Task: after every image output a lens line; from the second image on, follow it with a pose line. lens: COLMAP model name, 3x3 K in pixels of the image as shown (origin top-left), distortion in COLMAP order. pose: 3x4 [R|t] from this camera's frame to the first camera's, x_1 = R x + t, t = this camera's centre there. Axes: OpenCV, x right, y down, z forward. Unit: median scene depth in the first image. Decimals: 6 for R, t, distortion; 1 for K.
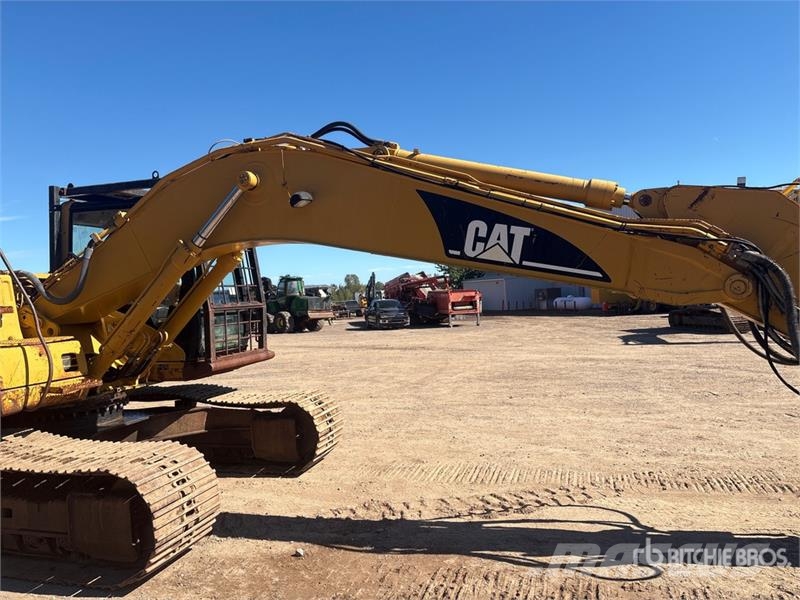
lens RADIAL K [[603.1, 0, 395.4], [0, 603.1, 297.2], [0, 0, 1]] dist [0.050604, -0.056005]
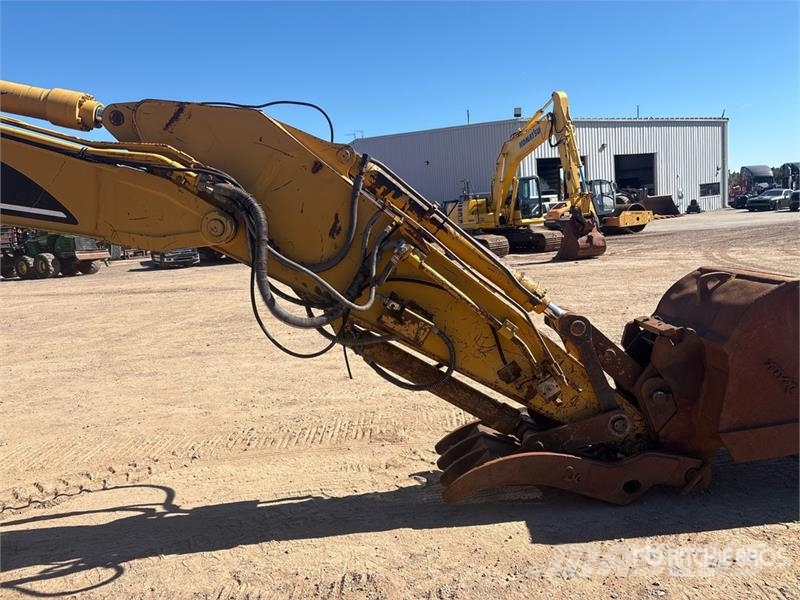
lens RADIAL K [[603.1, 0, 404.4], [0, 603.1, 297.8], [0, 0, 1]] dist [0.050604, -0.056005]
pose [[0.958100, -0.063157, 0.279385, 0.383881], [0.030725, 0.992421, 0.118979, -0.008201], [-0.284782, -0.105410, 0.952779, 0.085645]]
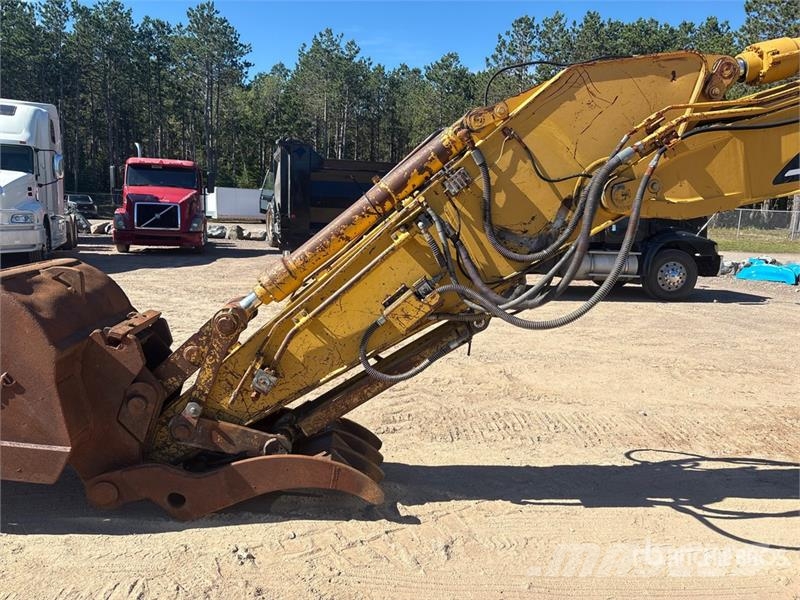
lens RADIAL K [[603.1, 0, 399.1], [0, 603.1, 302.8], [0, 0, 1]] dist [0.050604, -0.056005]
pose [[-0.944086, 0.062829, -0.323658, 0.747307], [0.002921, 0.983230, 0.182345, -0.016920], [0.329687, 0.171204, -0.928437, 1.183408]]
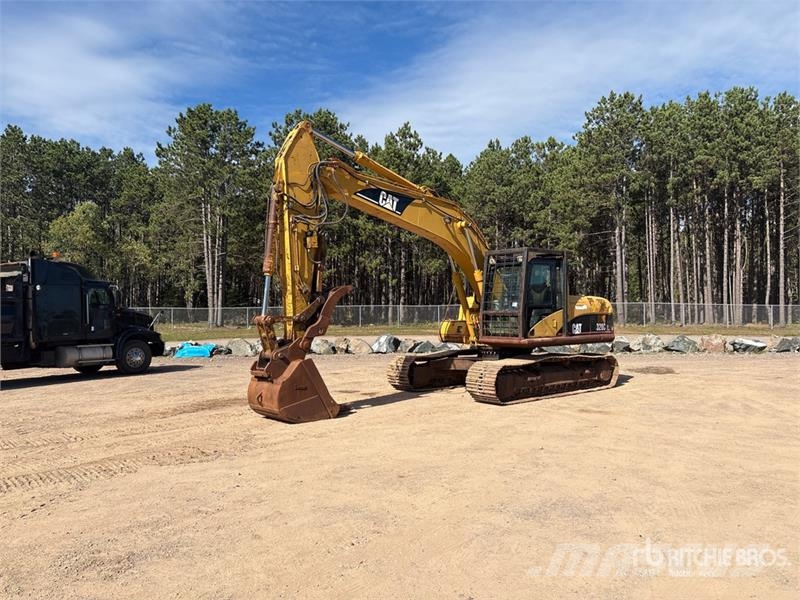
lens RADIAL K [[603.1, 0, 401.4], [0, 603.1, 303.3], [0, 0, 1]] dist [0.050604, -0.056005]
pose [[-0.358054, 0.039124, -0.932881, 1.617014], [0.019749, 0.999216, 0.034326, -0.086416], [0.933492, -0.006132, -0.358546, 1.961193]]
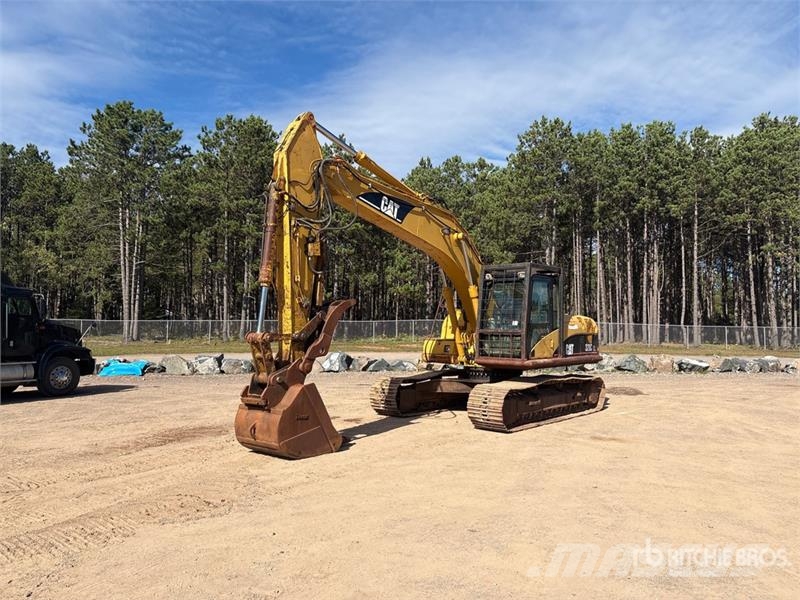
lens RADIAL K [[603.1, 0, 402.0], [0, 603.1, 301.0], [0, 0, 1]] dist [0.050604, -0.056005]
pose [[-0.224009, 0.006234, -0.974567, 1.516748], [-0.000749, 0.999978, 0.006569, -0.087520], [0.974587, 0.002201, -0.224000, 1.657900]]
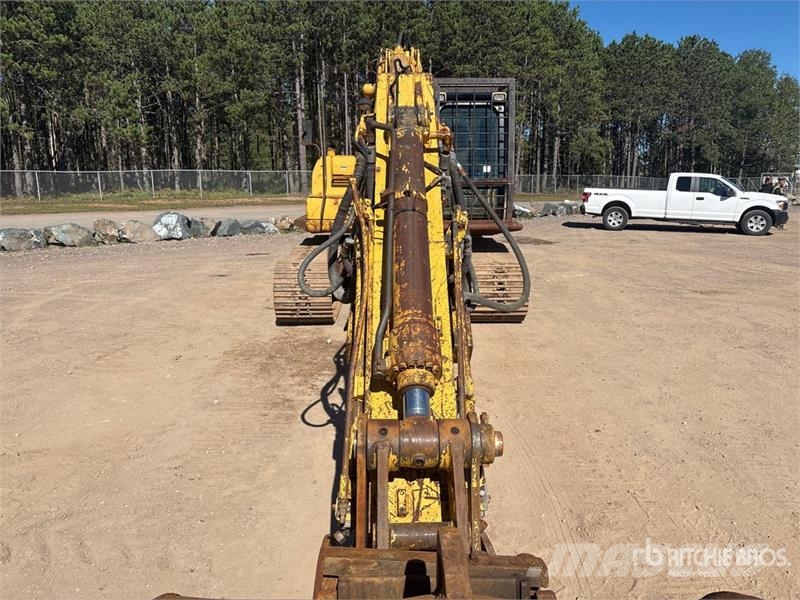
lens RADIAL K [[603.1, 0, 398.4], [0, 603.1, 301.4], [0, 0, 1]] dist [0.050604, -0.056005]
pose [[0.302717, 0.237587, -0.922992, 0.982853], [-0.015218, 0.969512, 0.244571, -0.053877], [0.952959, -0.059989, 0.297104, 0.521262]]
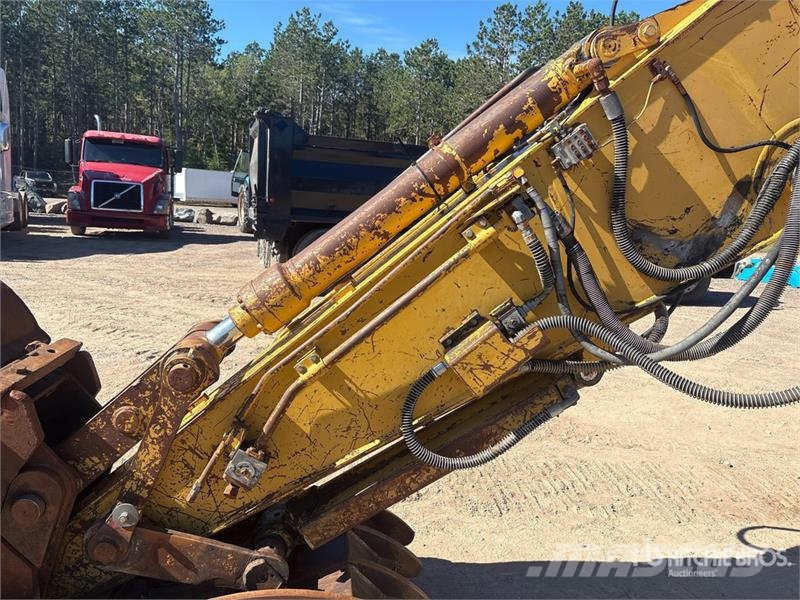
lens RADIAL K [[603.1, 0, 398.7], [0, 603.1, 300.5], [0, 0, 1]] dist [0.050604, -0.056005]
pose [[-0.928857, 0.048131, -0.367299, 0.730512], [-0.027022, 0.980078, 0.196765, -0.005602], [0.369452, 0.192692, -0.909052, 0.972046]]
